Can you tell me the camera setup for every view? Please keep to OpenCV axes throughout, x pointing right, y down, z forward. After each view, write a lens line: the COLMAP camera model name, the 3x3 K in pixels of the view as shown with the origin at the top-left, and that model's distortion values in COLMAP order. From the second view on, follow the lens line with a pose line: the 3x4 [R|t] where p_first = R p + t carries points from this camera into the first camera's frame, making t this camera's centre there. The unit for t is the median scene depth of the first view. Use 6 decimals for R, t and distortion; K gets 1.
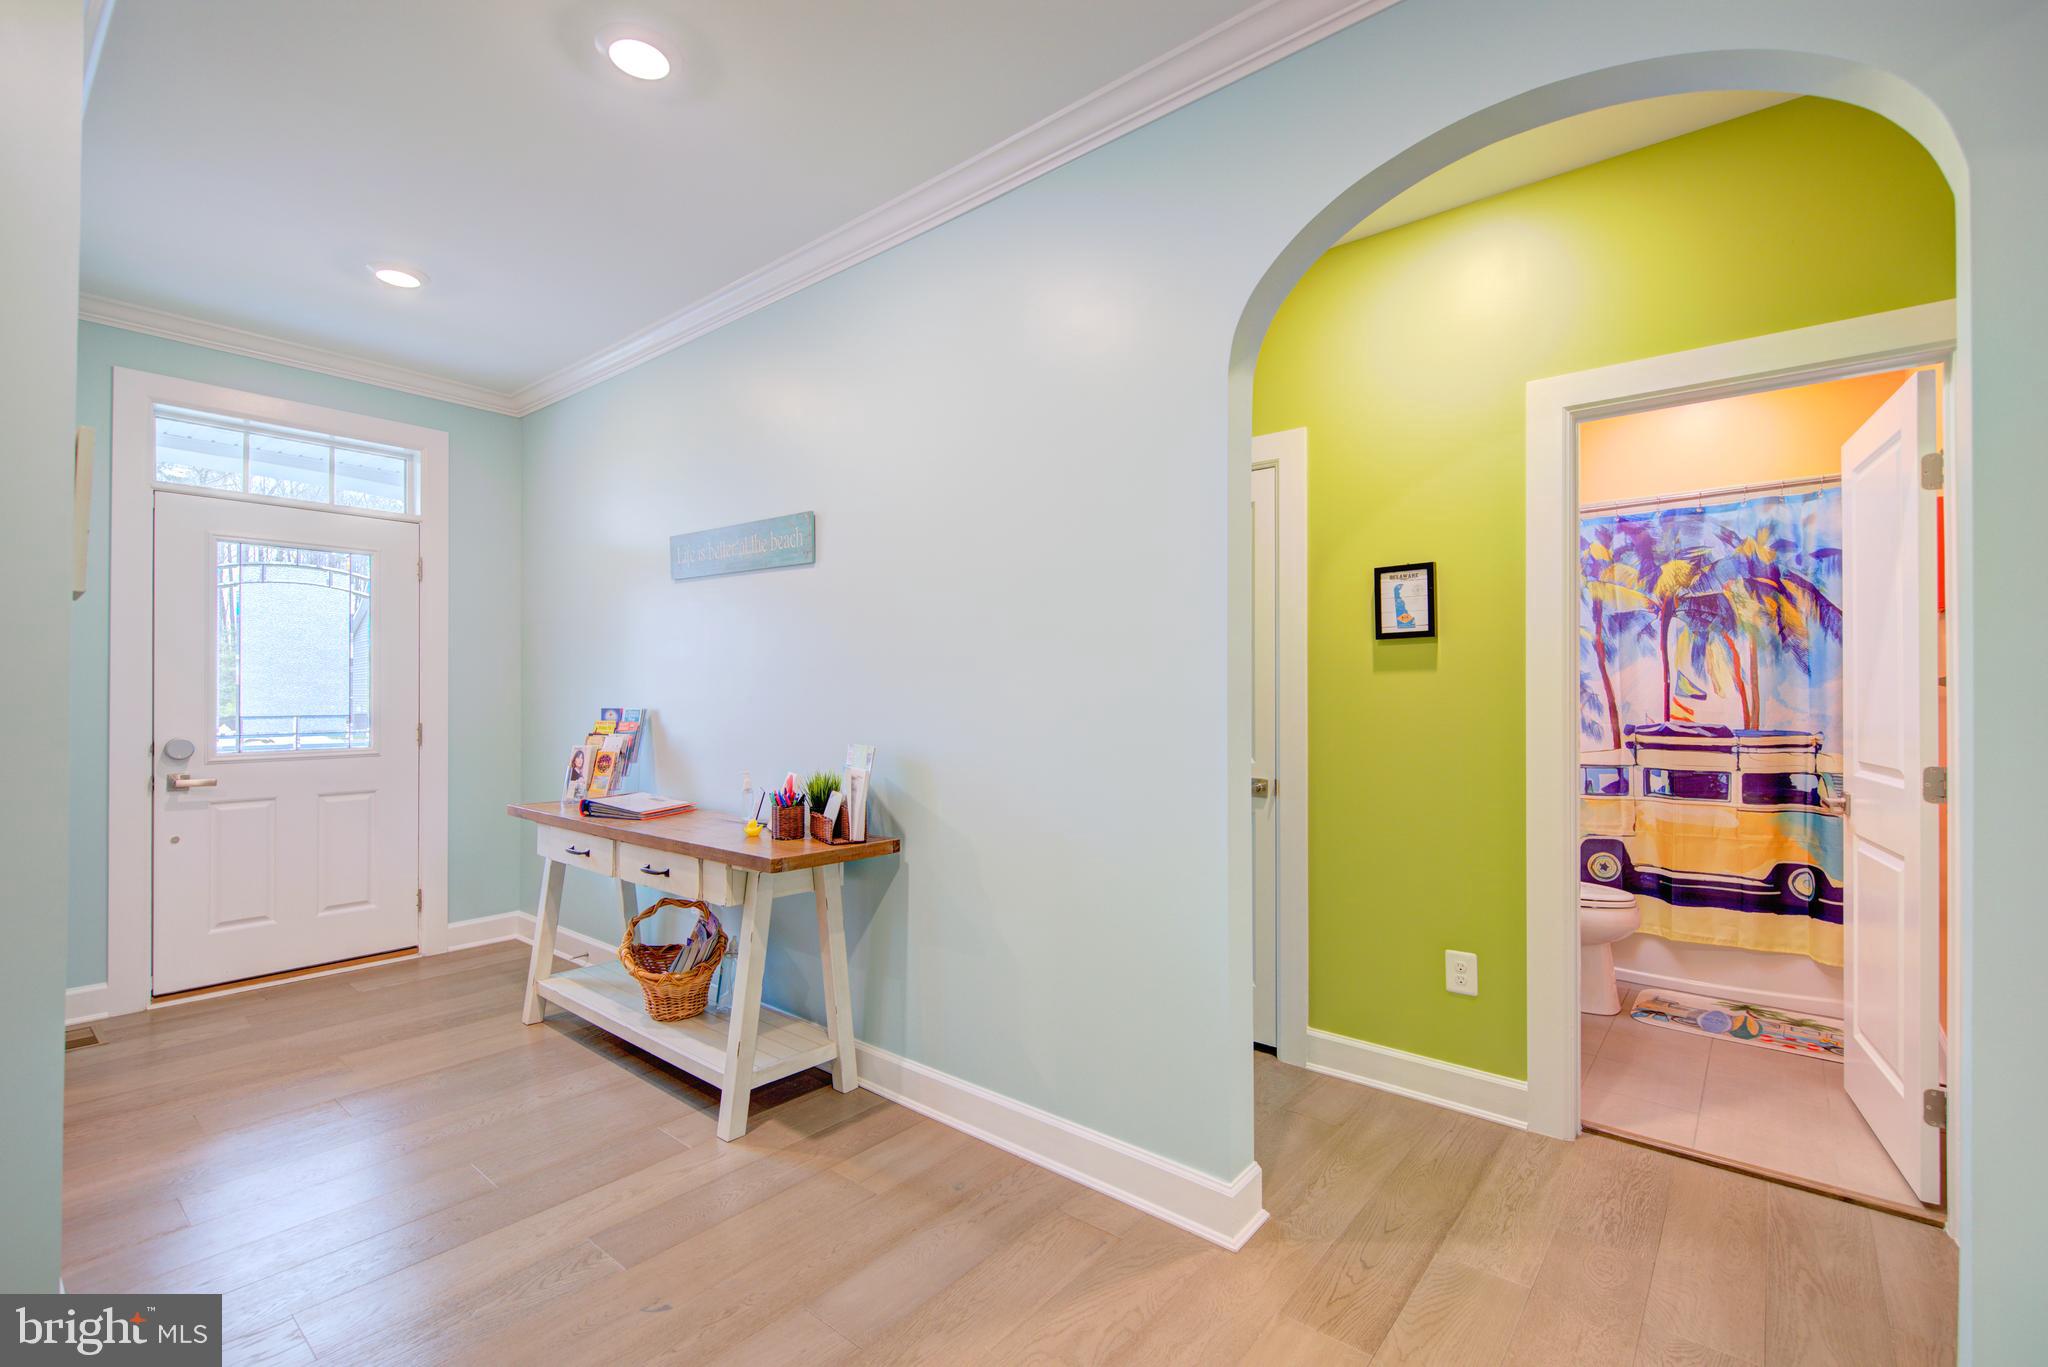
lens RADIAL K [[910.0, 0, 1029.4], [0, 910.0, 688.7], [0, 0, 1]] dist [-0.000799, -0.000628]
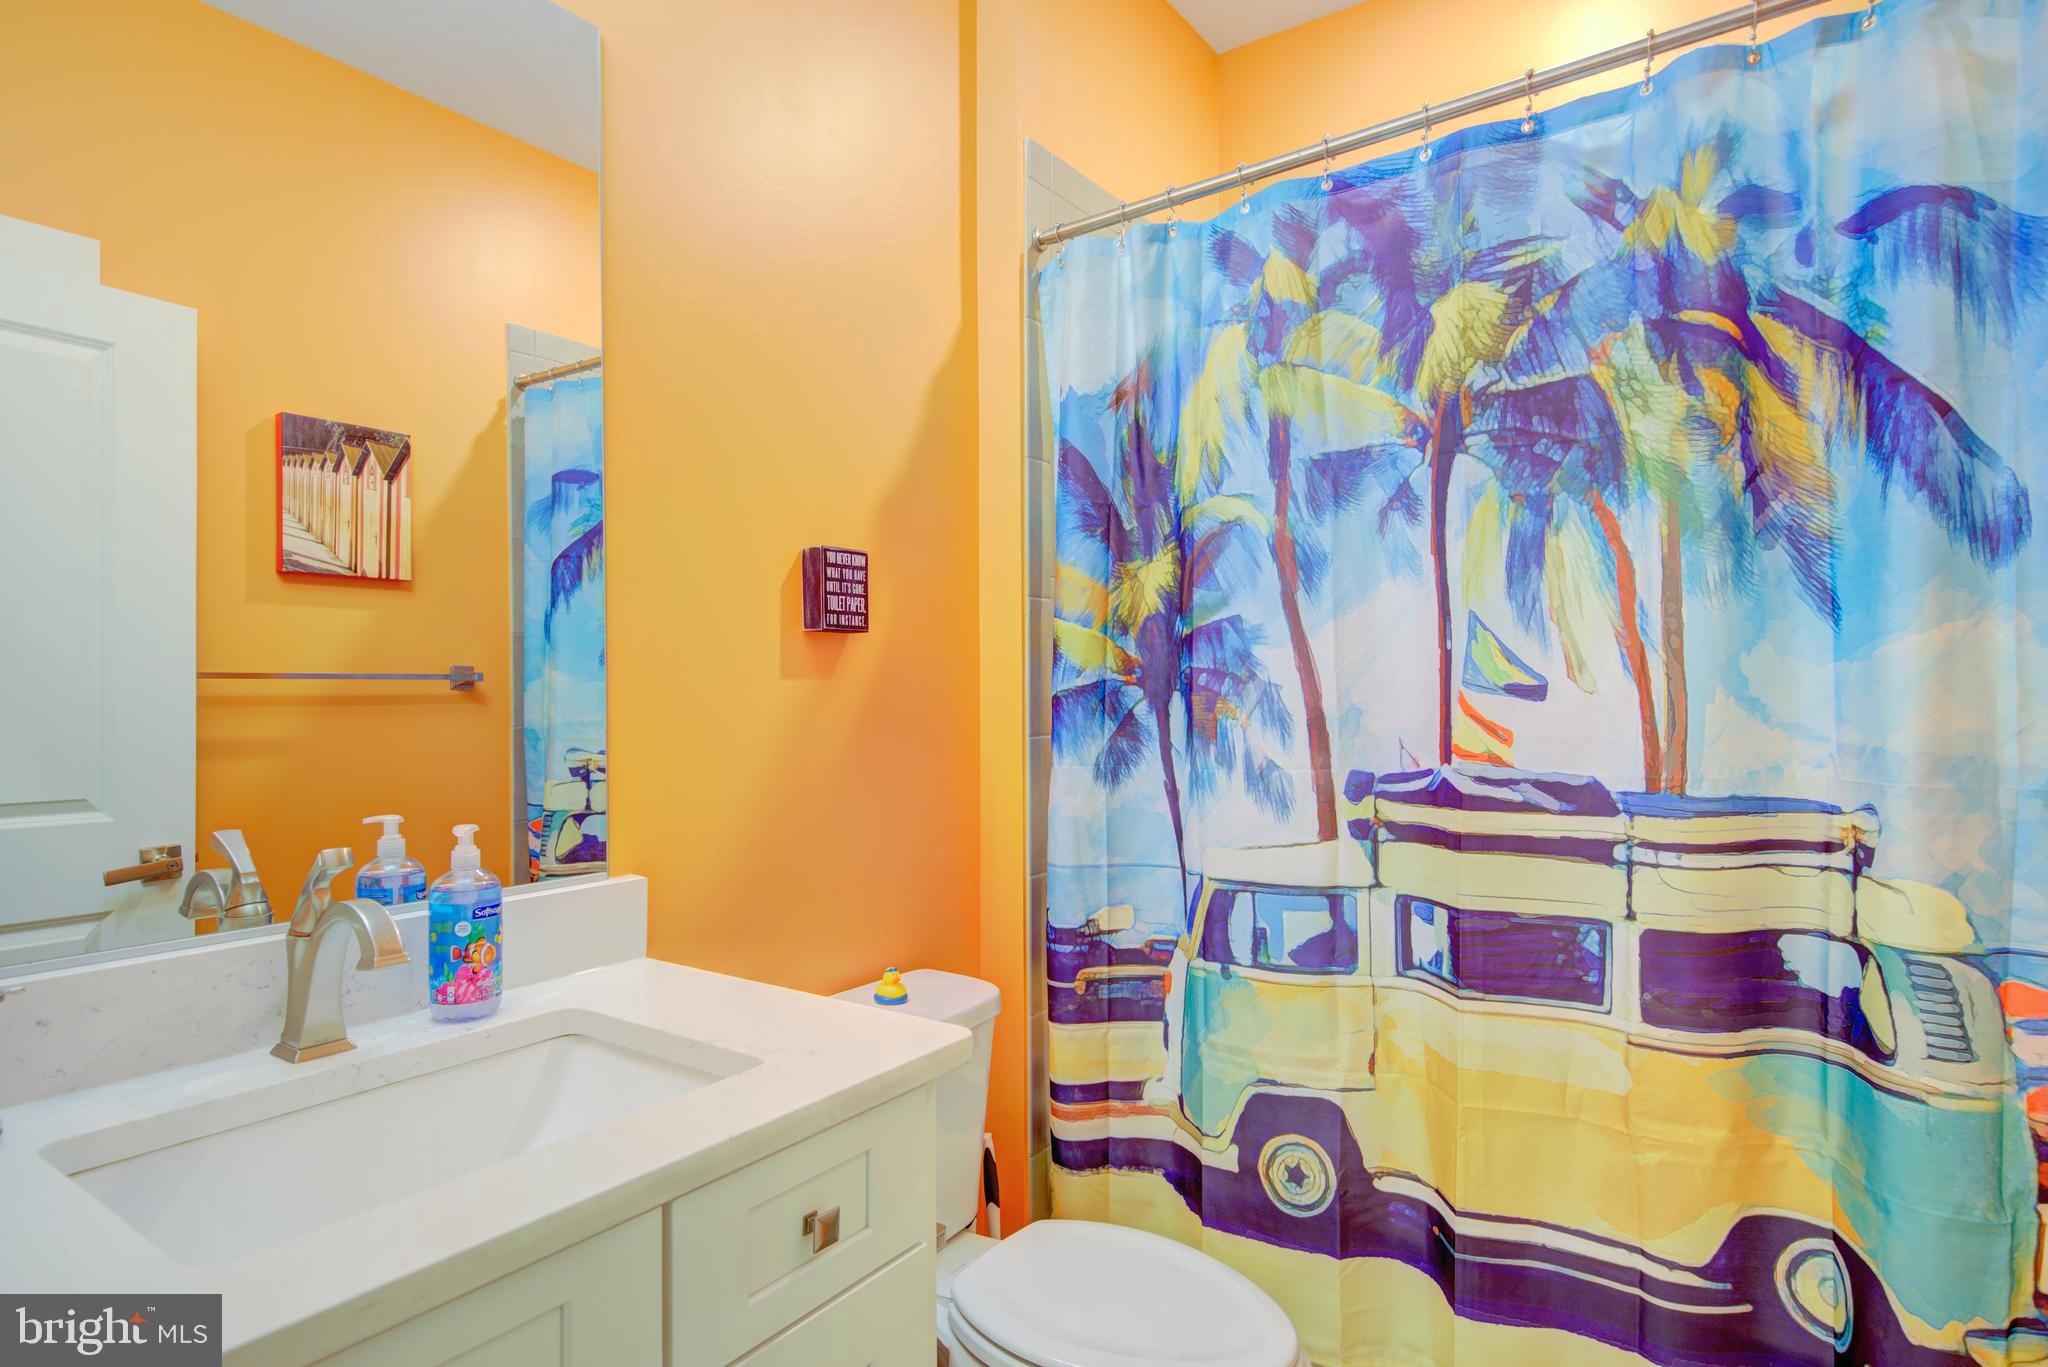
lens RADIAL K [[1171.0, 0, 1028.4], [0, 1171.0, 689.1], [0, 0, 1]] dist [0.006538, -0.000107]
pose [[0.995744, -0.001059, 0.092151, 0.516917], [0.000908, 0.999998, 0.001685, 0.007389], [-0.092152, -0.001595, 0.995744, 0.592080]]
